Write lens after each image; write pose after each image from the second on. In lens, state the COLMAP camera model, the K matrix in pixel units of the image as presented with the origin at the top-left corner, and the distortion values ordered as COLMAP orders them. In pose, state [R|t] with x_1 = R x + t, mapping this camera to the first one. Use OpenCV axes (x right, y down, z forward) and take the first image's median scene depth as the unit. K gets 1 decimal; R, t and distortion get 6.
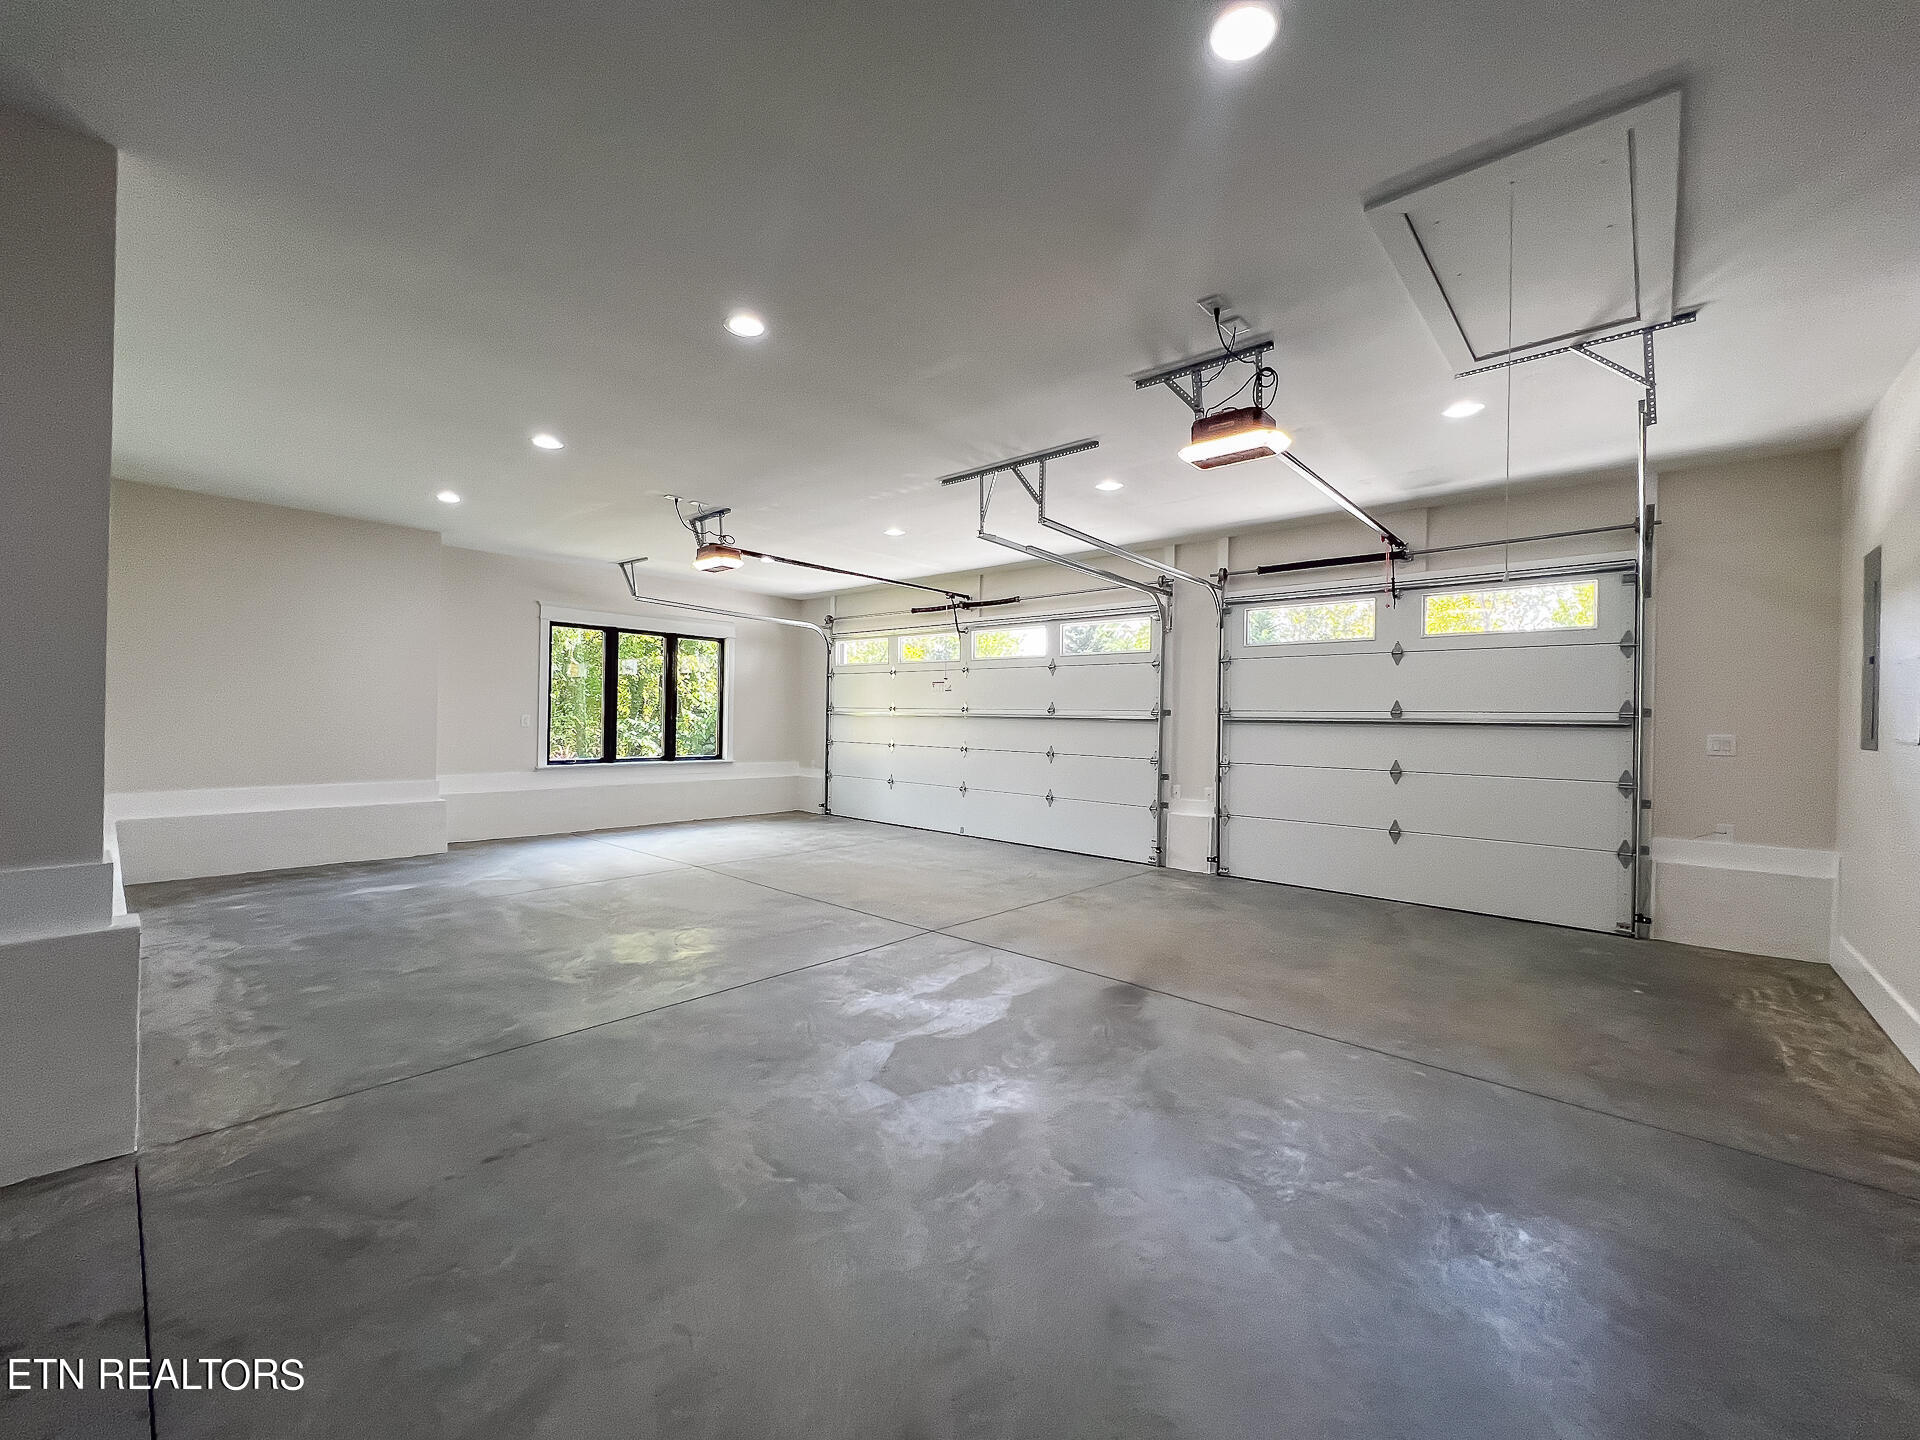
lens RADIAL K [[768.1, 0, 952.9], [0, 768.1, 718.4], [0, 0, 1]] dist [-0.000443, -0.000098]
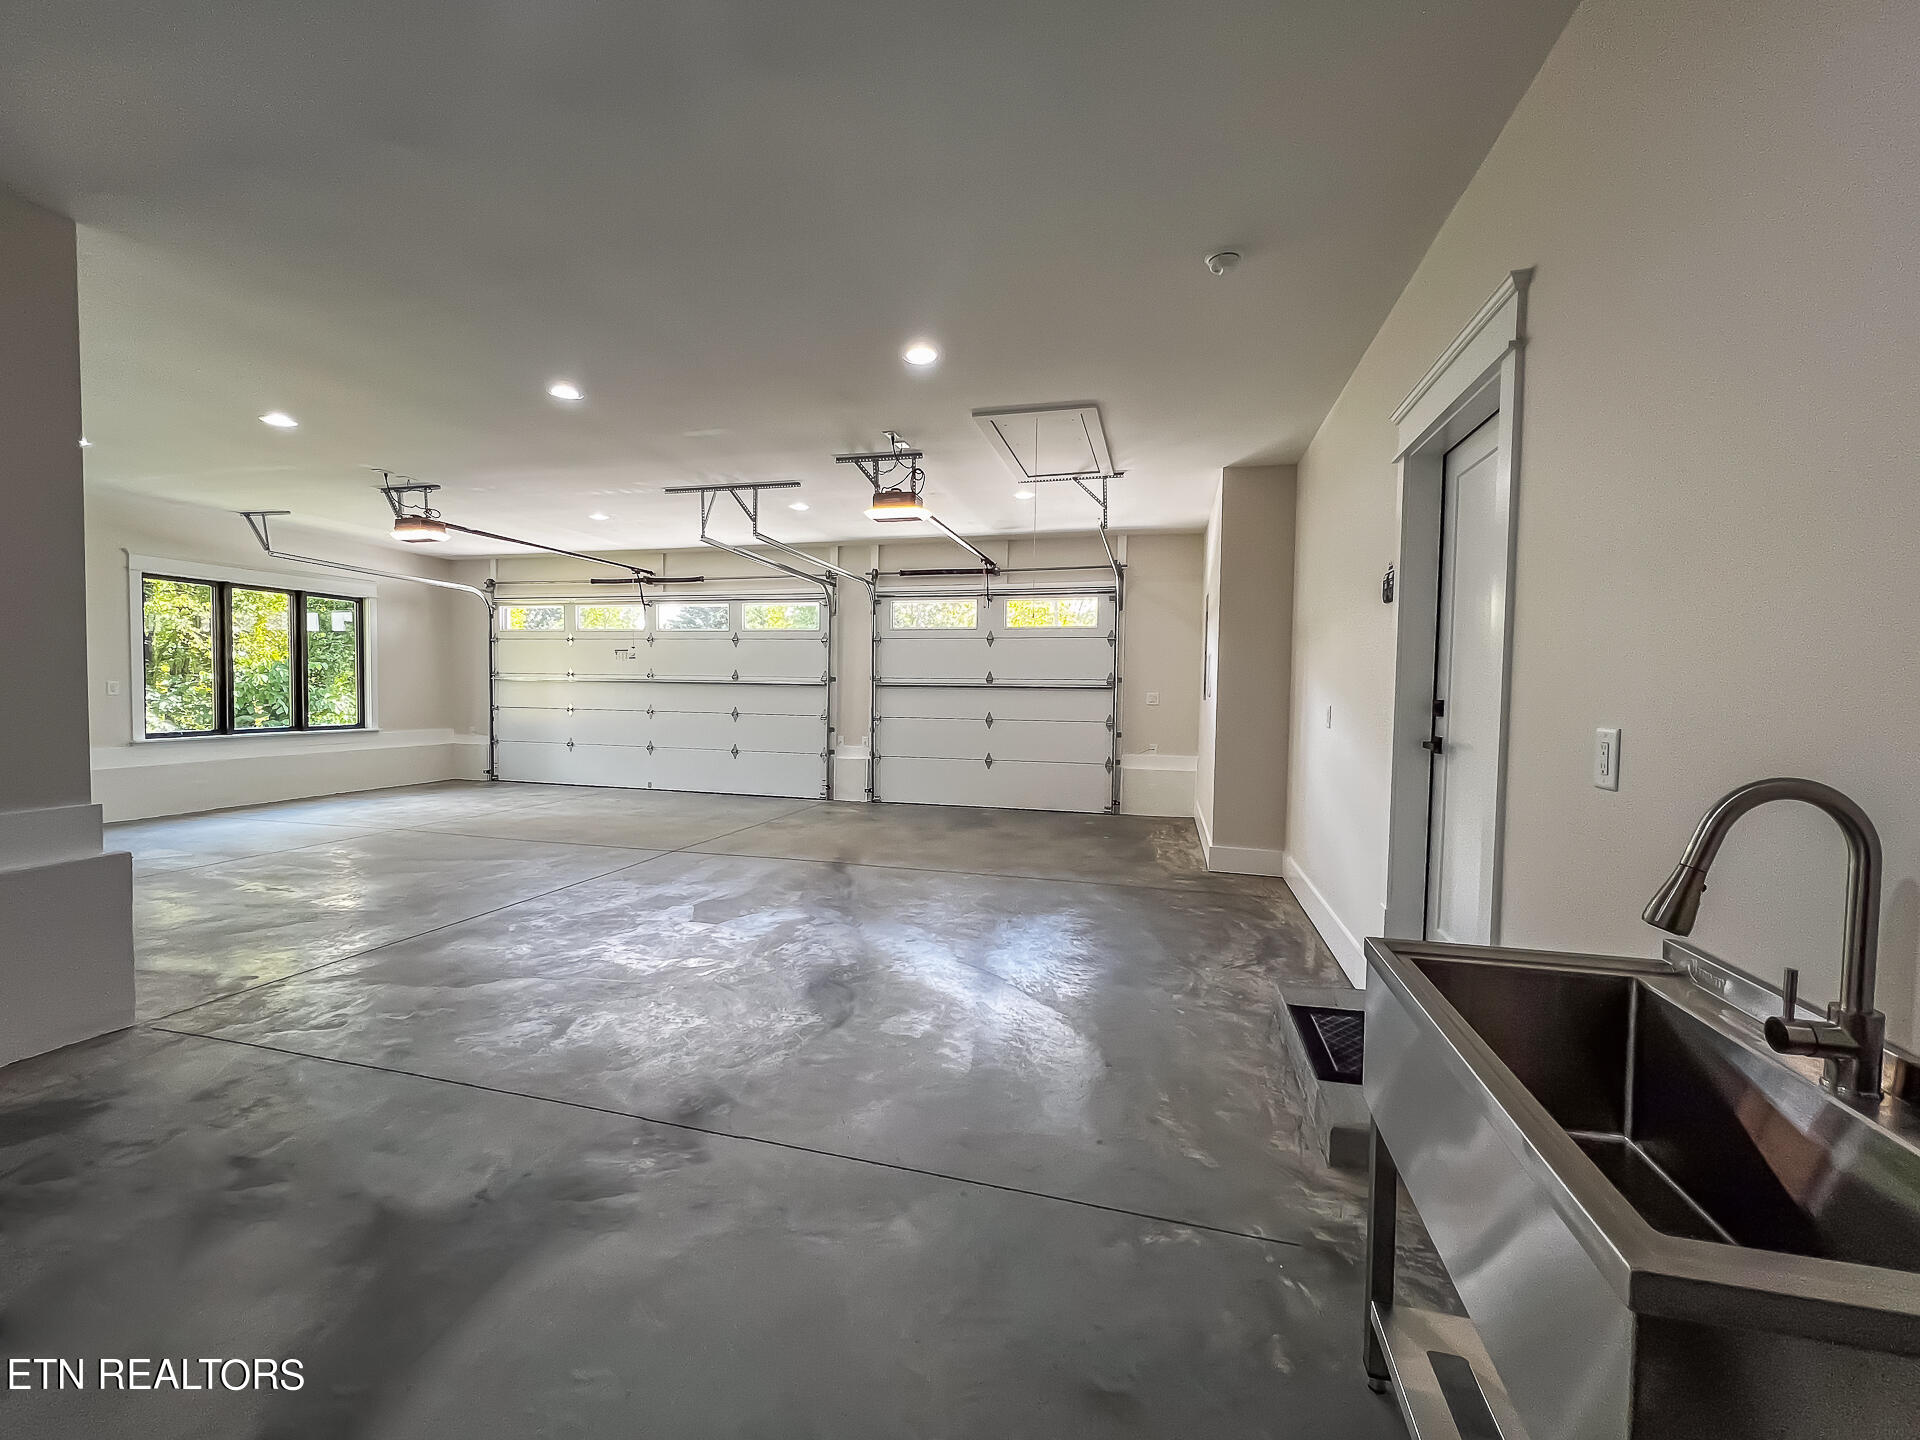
lens RADIAL K [[768.1, 0, 952.9], [0, 768.1, 718.4], [0, 0, 1]] dist [-0.000443, -0.000098]
pose [[0.890803, -0.022855, 0.453814, -0.131223], [0.001389, 0.998867, 0.047577, -0.002973], [-0.454387, -0.041752, 0.889826, -0.238492]]
